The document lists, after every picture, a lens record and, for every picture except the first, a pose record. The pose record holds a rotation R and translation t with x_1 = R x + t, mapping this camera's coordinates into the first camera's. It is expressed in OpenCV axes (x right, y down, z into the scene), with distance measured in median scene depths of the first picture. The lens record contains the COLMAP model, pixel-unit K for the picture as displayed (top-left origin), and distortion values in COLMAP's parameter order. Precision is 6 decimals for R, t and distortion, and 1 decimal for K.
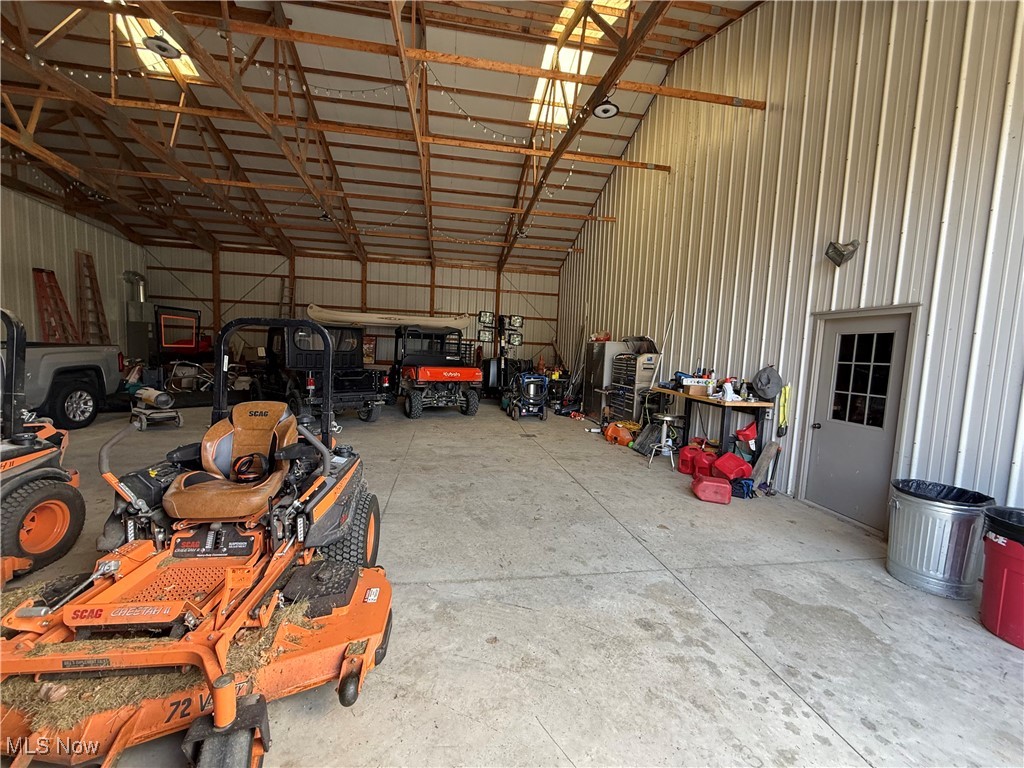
lens RADIAL K [[408.3, 0, 517.0], [0, 408.3, 384.0], [0, 0, 1]] dist [0.000094, -0.000047]
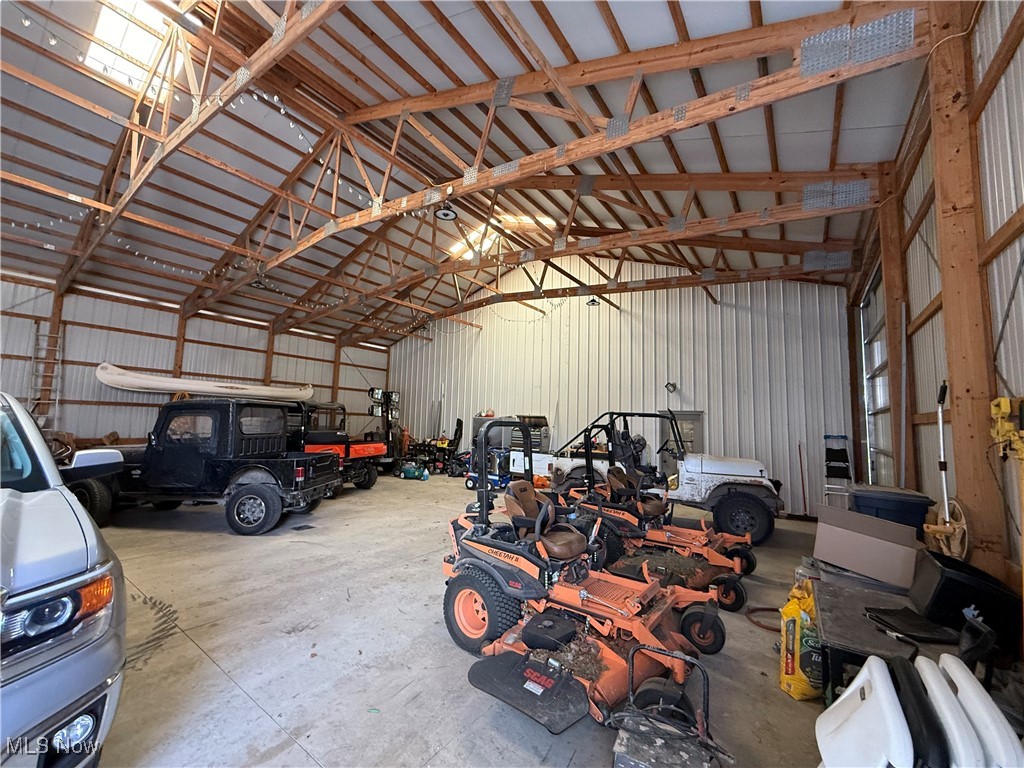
lens RADIAL K [[408.3, 0, 509.9], [0, 408.3, 382.3], [0, 0, 1]] dist [0.000094, -0.000047]
pose [[0.715094, 0.049784, 0.697253, -0.481025], [0.053455, 0.990646, -0.125554, -0.032508], [-0.696981, 0.127055, 0.705744, -0.008210]]
